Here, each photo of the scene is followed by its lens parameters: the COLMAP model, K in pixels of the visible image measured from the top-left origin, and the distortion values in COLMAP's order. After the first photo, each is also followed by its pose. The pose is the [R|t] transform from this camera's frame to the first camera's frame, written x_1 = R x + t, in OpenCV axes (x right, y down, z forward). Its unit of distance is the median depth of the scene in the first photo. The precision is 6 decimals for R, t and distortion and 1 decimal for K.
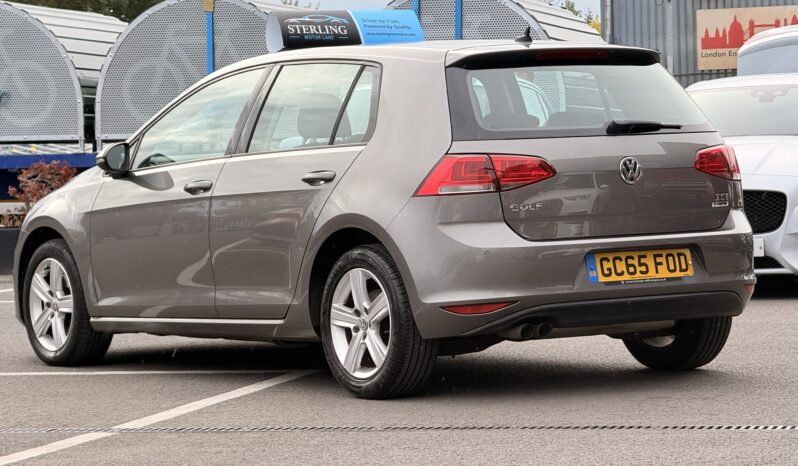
lens RADIAL K [[2670.3, 0, 399.0], [0, 2670.3, 233.0], [0, 0, 1]] dist [0.022266, 1.447111]
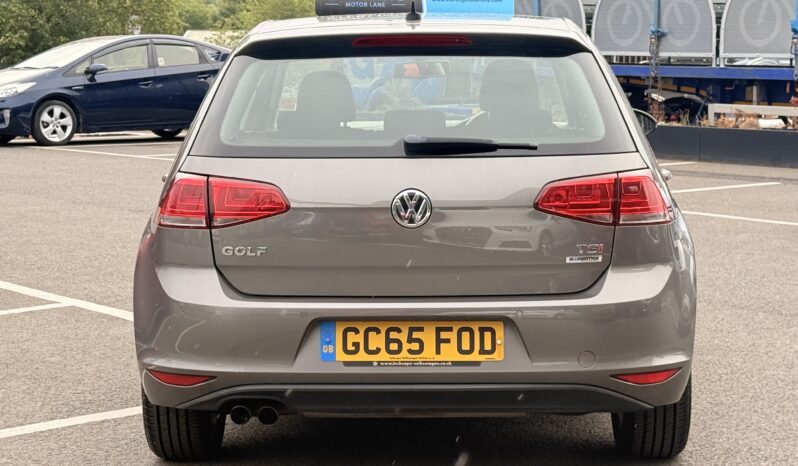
lens RADIAL K [[1630.7, 0, 399.0], [0, 1630.7, 233.0], [0, 0, 1]] dist [0.095371, 0.078977]
pose [[0.820281, 0.090771, -0.564712, 0.332154], [-0.037920, 0.993785, 0.104658, -0.062690], [0.570703, -0.064435, 0.818625, 0.634960]]
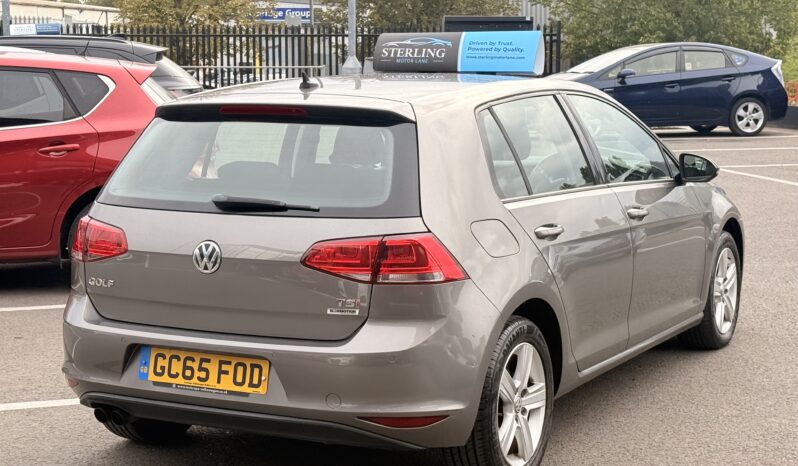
lens RADIAL K [[1403.8, 0, 399.0], [0, 1403.8, 233.0], [0, 0, 1]] dist [0.123923, 0.044901]
pose [[0.484159, 0.143959, -0.863056, 0.499150], [-0.034578, 0.988750, 0.145527, -0.098011], [0.874296, -0.040615, 0.483690, 0.834647]]
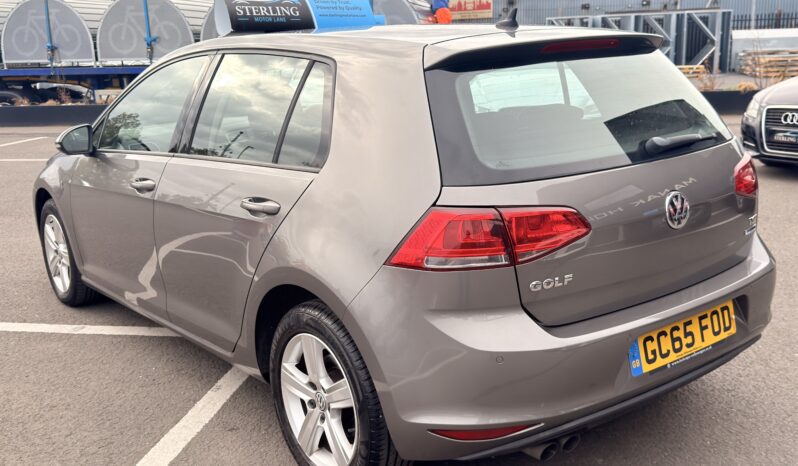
lens RADIAL K [[805.9, 0, 399.0], [0, 805.9, 233.0], [0, 0, 1]] dist [0.061410, -0.025129]
pose [[0.997520, -0.025054, 0.065771, -0.004729], [0.011461, 0.979843, 0.199438, -0.062628], [-0.069442, -0.198190, 0.977701, 0.782370]]
